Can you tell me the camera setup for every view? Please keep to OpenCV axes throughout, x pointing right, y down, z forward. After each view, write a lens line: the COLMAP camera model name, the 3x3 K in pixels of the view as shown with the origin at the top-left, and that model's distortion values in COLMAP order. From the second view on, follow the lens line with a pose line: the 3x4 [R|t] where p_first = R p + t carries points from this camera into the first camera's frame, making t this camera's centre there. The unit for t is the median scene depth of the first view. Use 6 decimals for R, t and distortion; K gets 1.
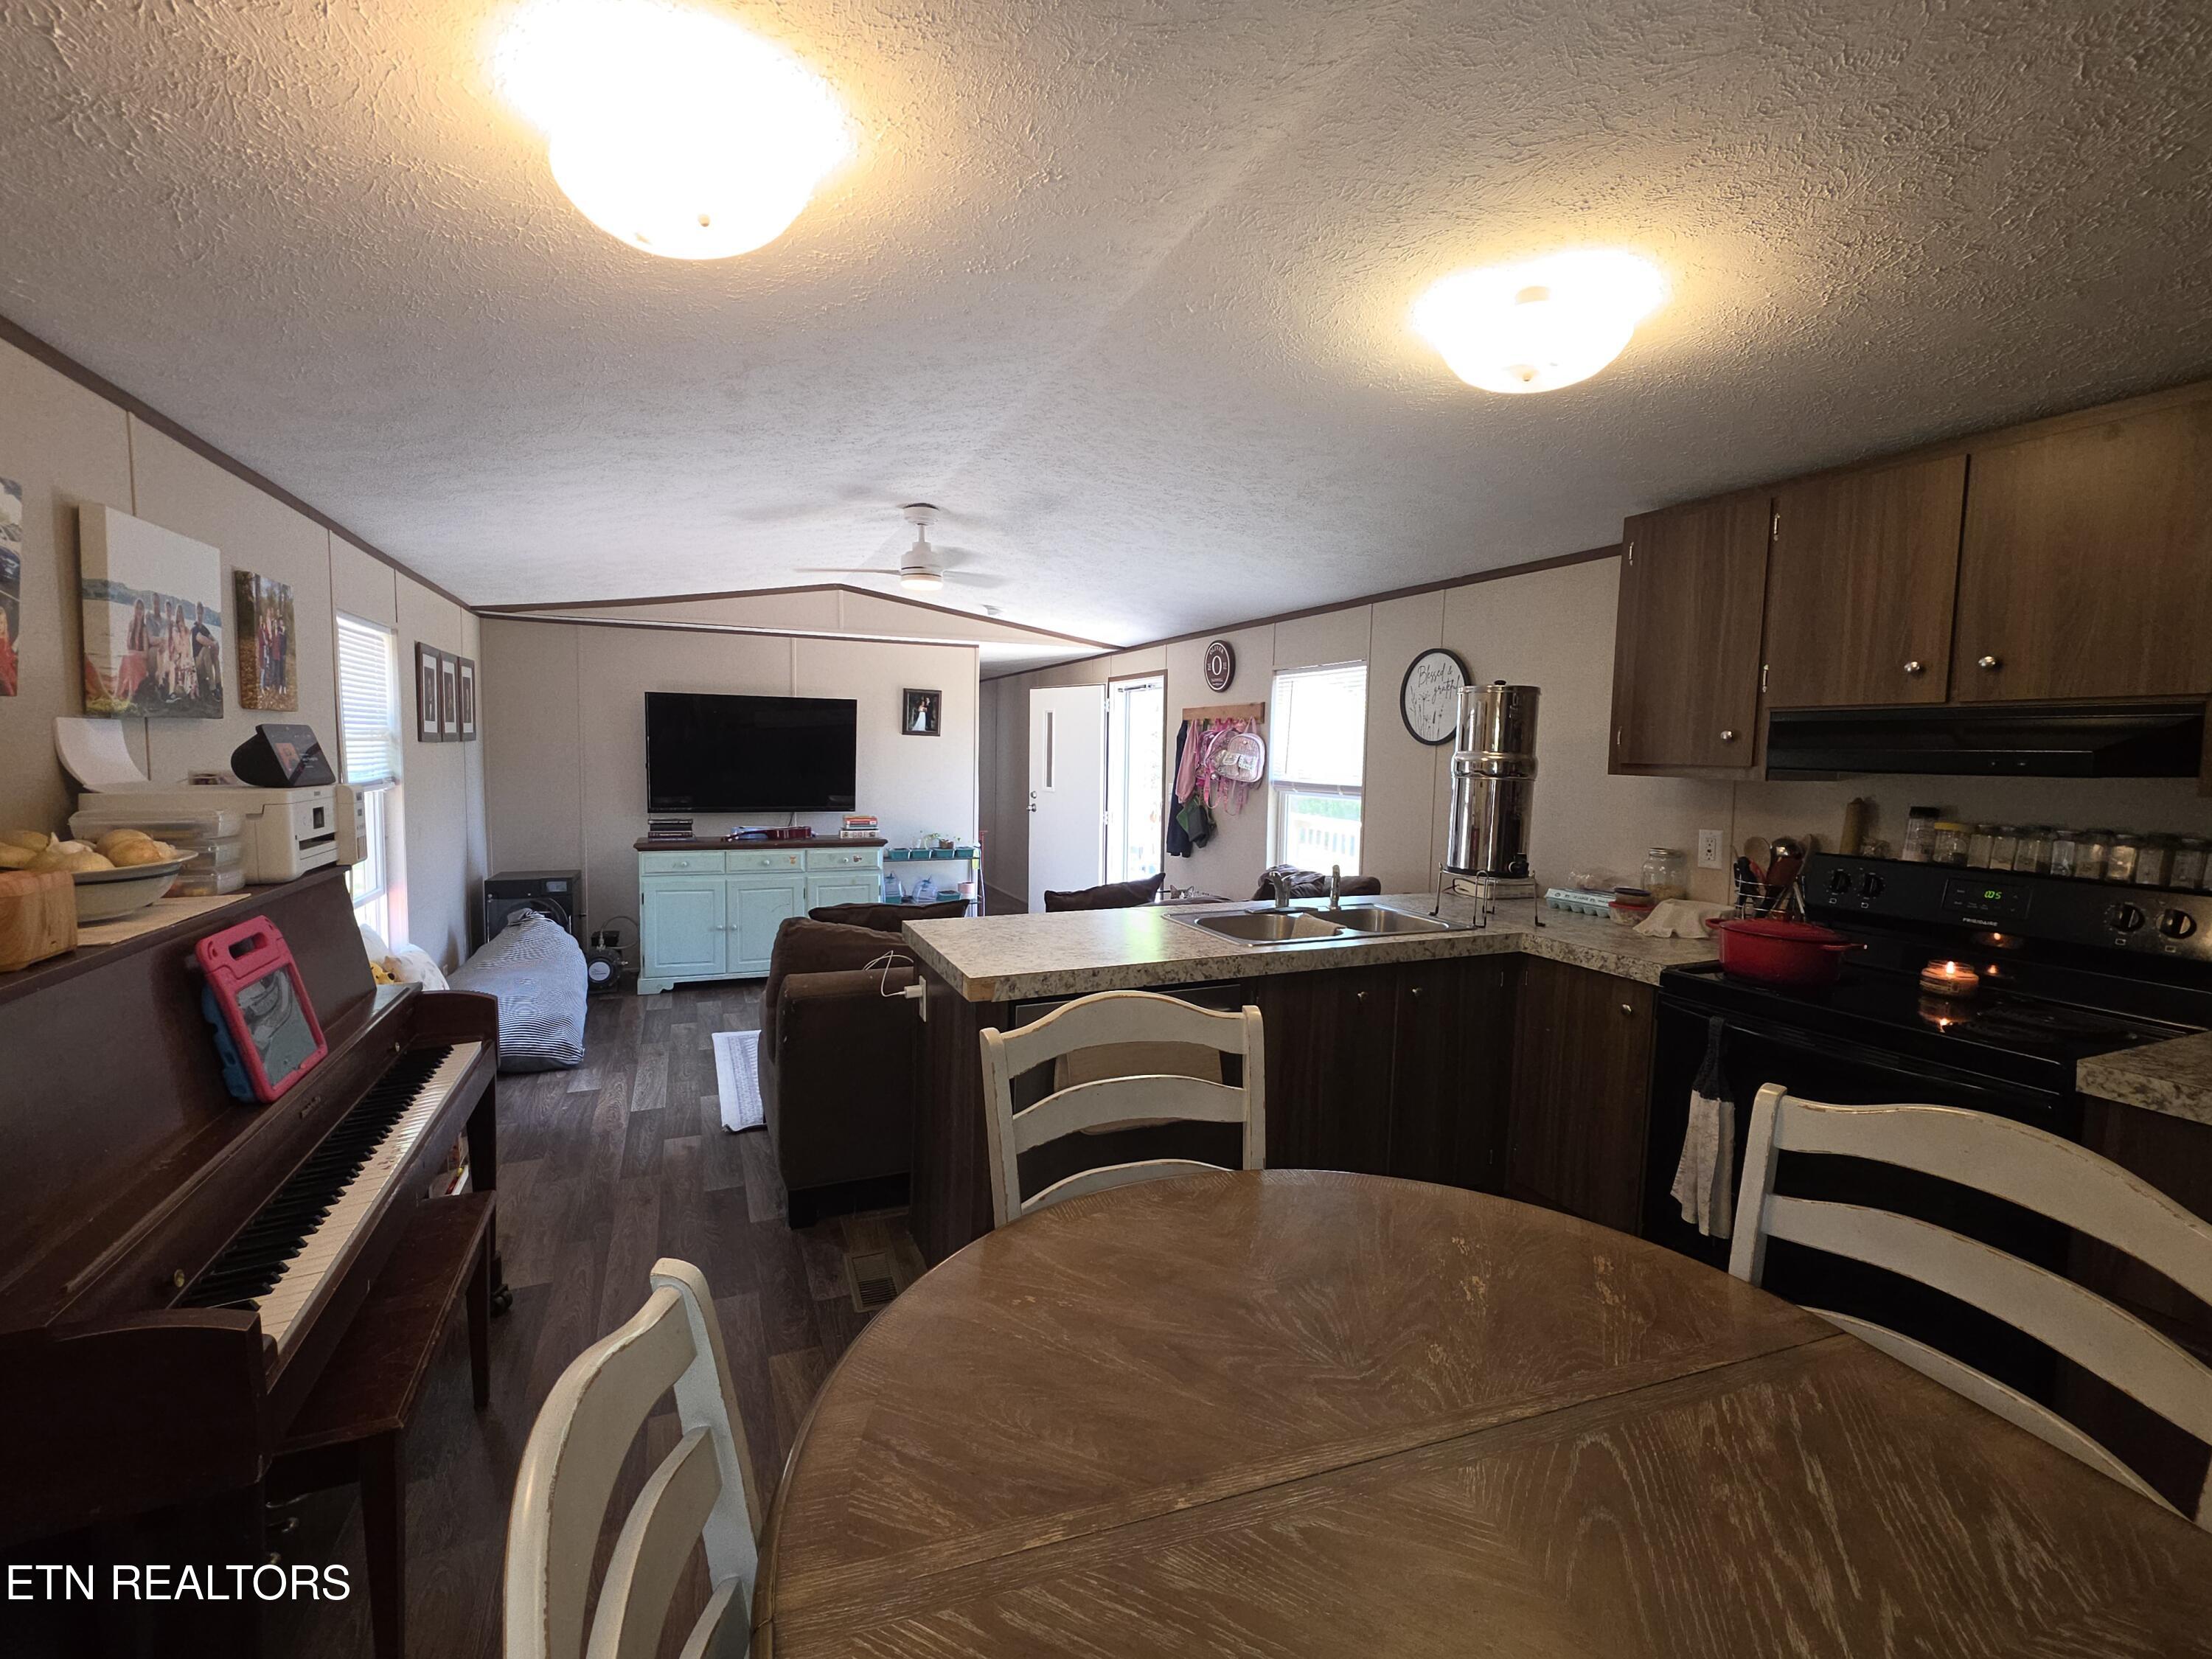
lens RADIAL K [[940.6, 0, 1082.2], [0, 940.6, 821.0], [0, 0, 1]] dist [-0.002756, 0.000977]
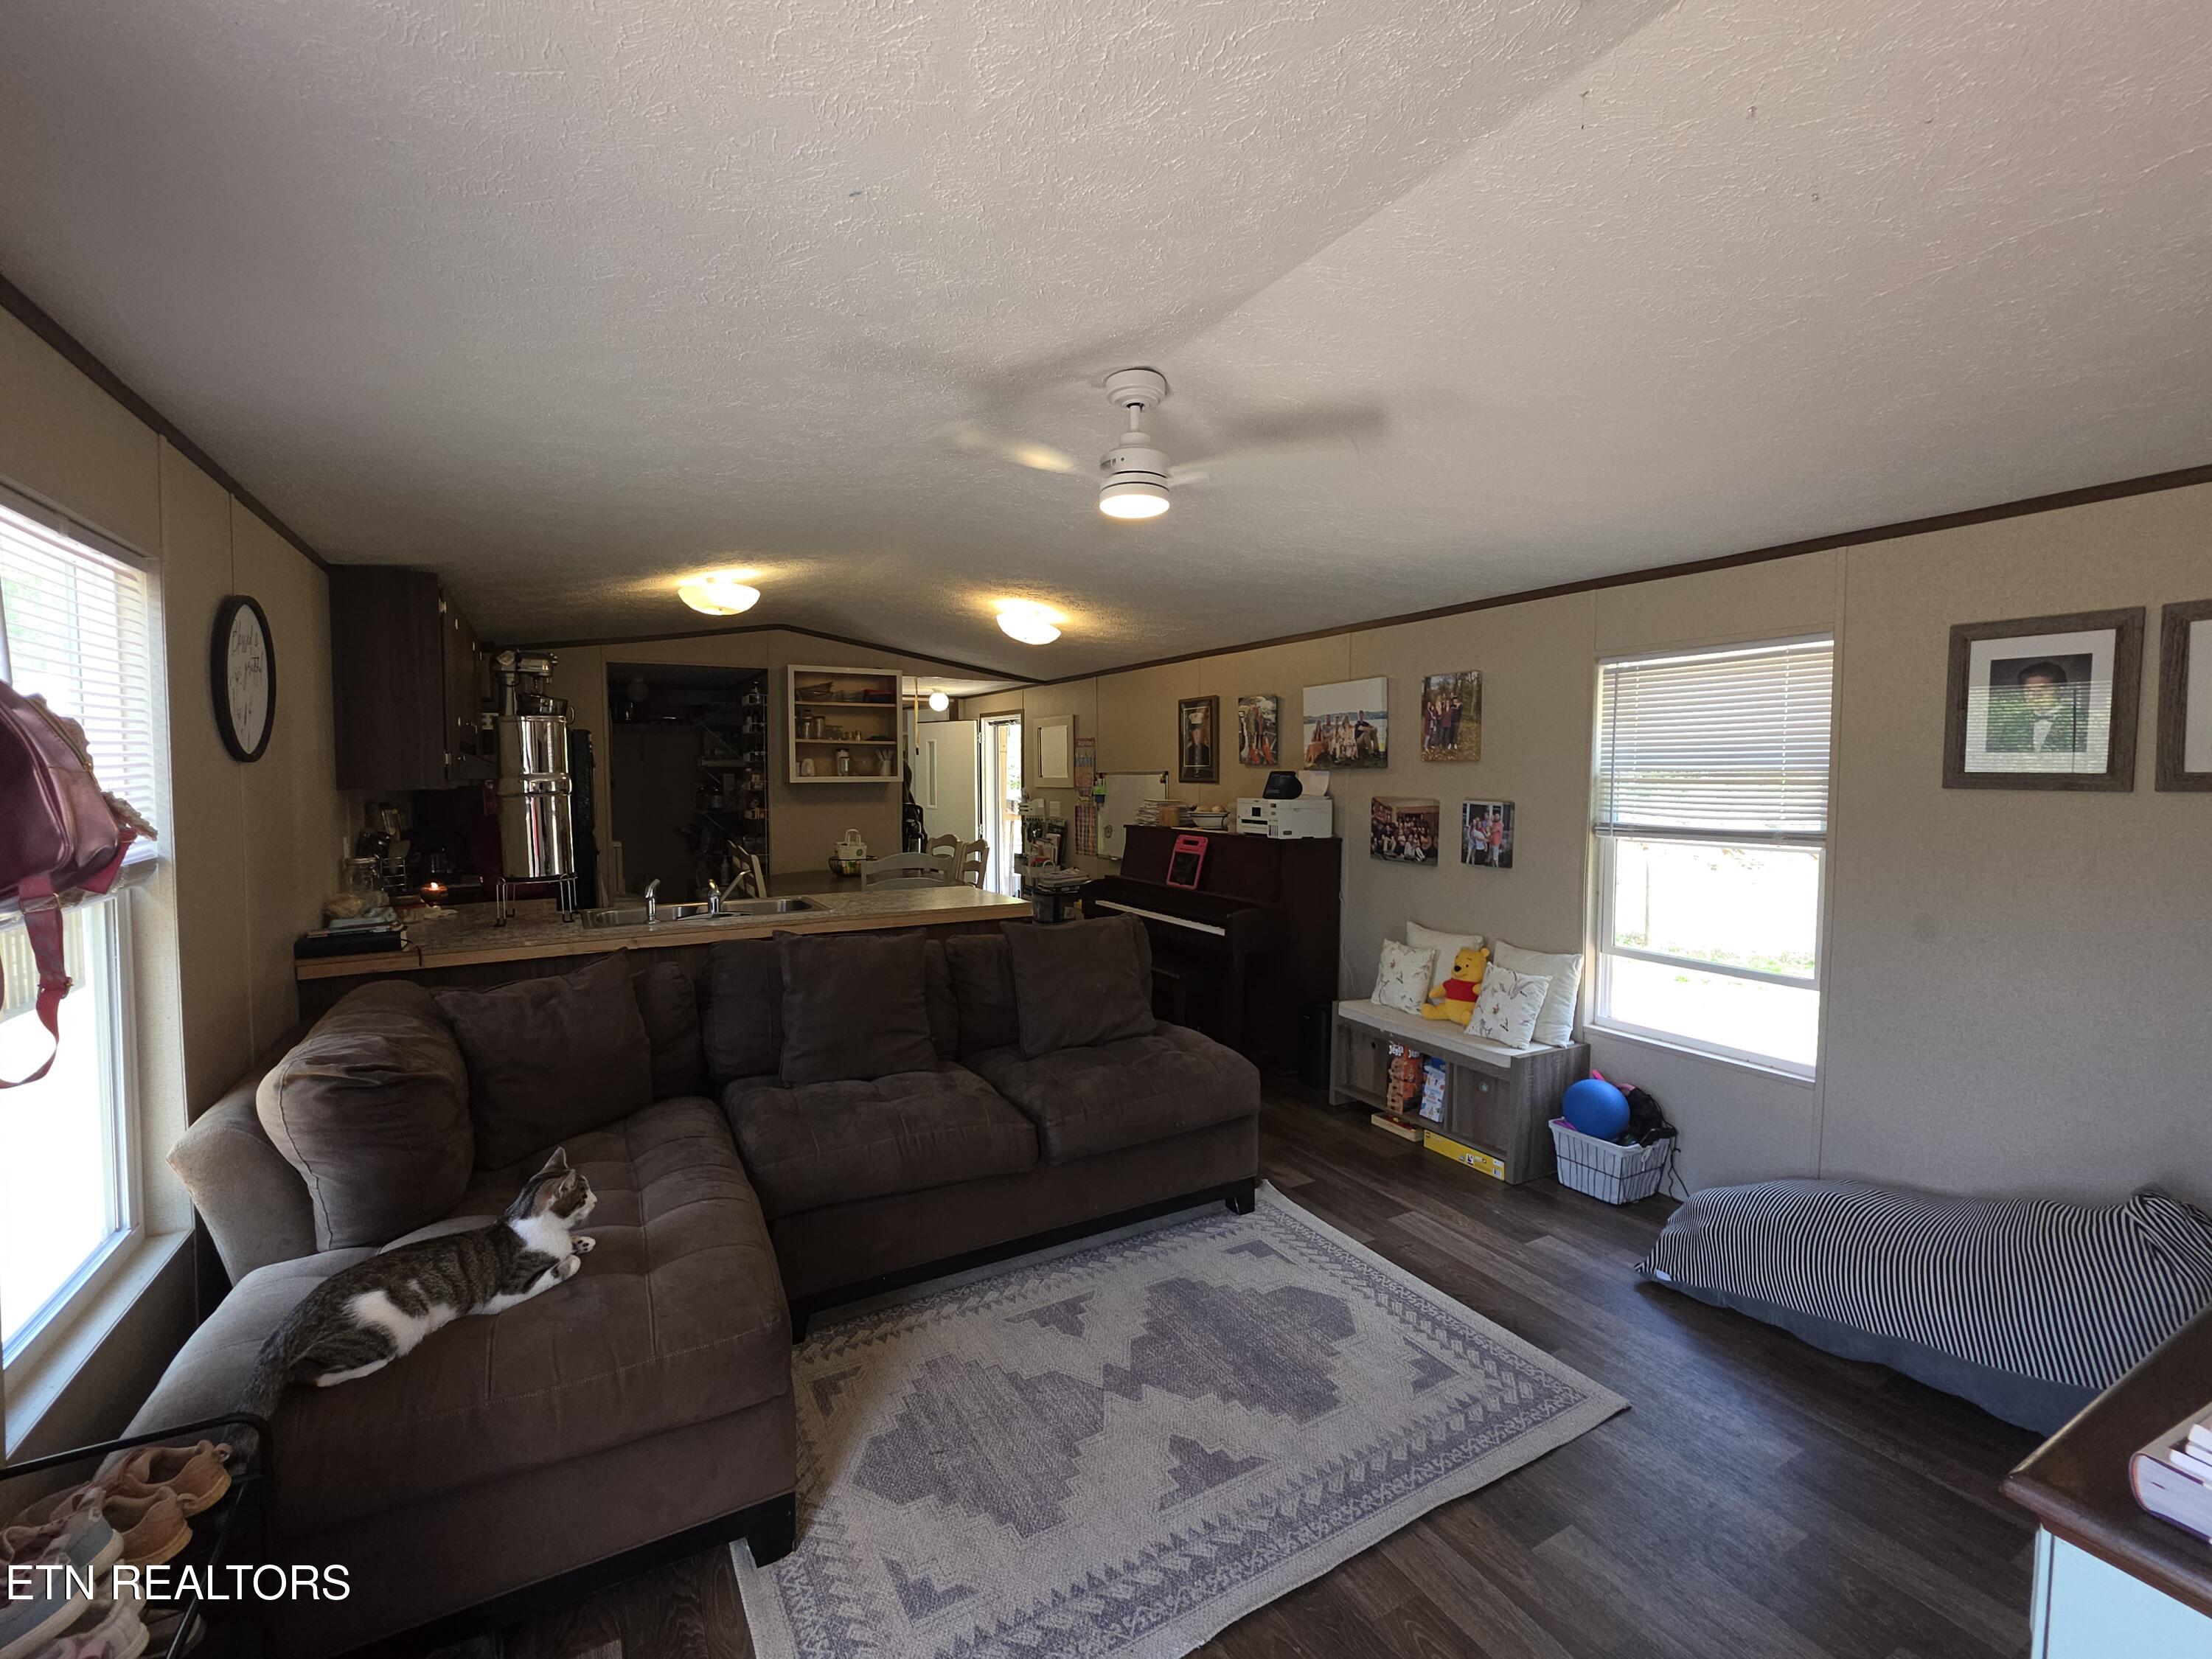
lens RADIAL K [[940.6, 0, 1086.4], [0, 940.6, 823.9], [0, 0, 1]] dist [-0.002756, 0.000977]
pose [[-0.993696, -0.013393, -0.111304, -0.090787], [-0.028000, 0.991023, 0.130724, -0.154108], [0.108554, 0.133017, -0.985151, 1.896514]]
